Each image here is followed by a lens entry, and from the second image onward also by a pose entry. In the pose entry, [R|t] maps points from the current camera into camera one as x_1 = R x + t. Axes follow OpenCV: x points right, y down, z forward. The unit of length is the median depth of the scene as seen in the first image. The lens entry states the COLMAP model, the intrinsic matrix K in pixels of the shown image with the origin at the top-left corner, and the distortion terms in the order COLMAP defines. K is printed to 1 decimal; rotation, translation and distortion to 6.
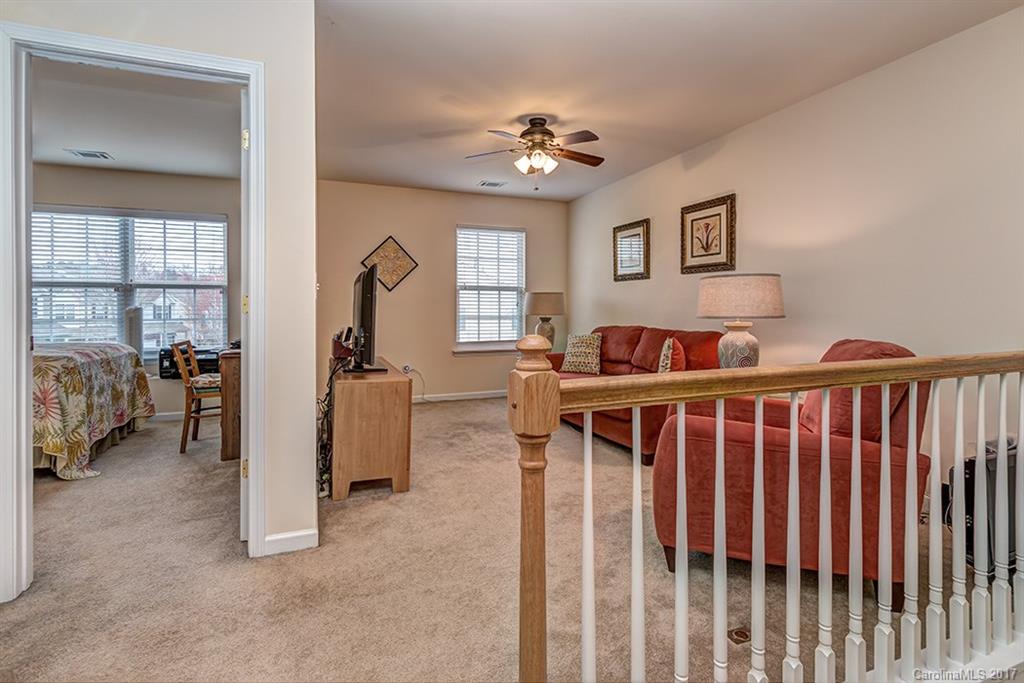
lens RADIAL K [[470.0, 0, 502.6], [0, 470.0, 316.5], [0, 0, 1]] dist [0.006925, -0.002828]
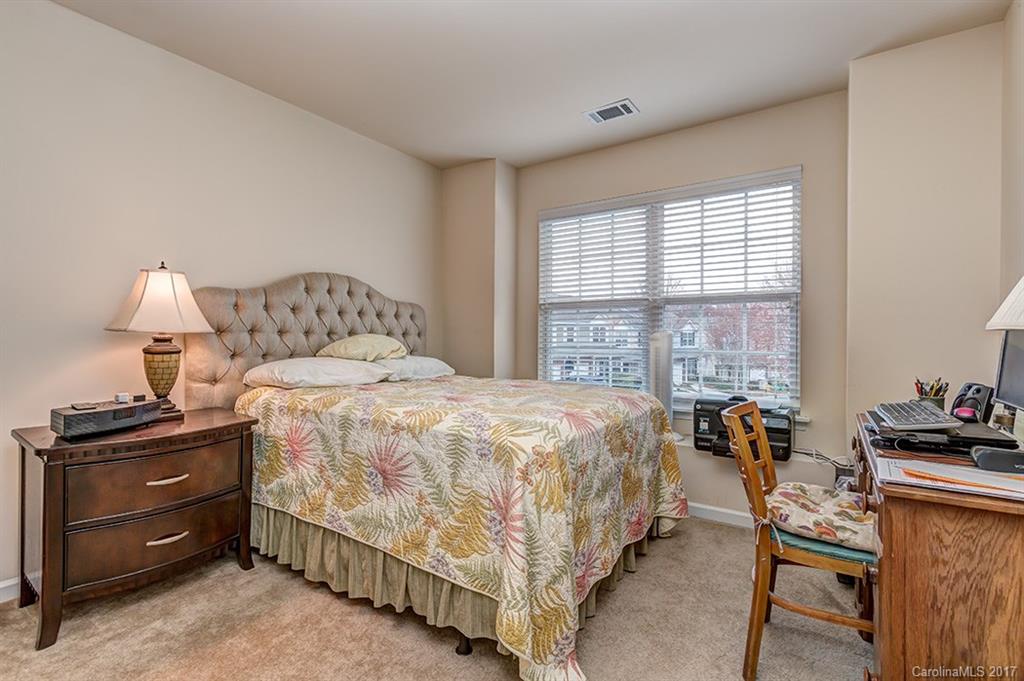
lens RADIAL K [[470.0, 0, 510.4], [0, 470.0, 340.4], [0, 0, 1]] dist [0.006925, -0.002828]
pose [[0.553529, 0.006466, -0.832805, -0.360475], [-0.011886, 0.999929, -0.000136, -0.005620], [0.832745, 0.009974, 0.553566, 0.473192]]
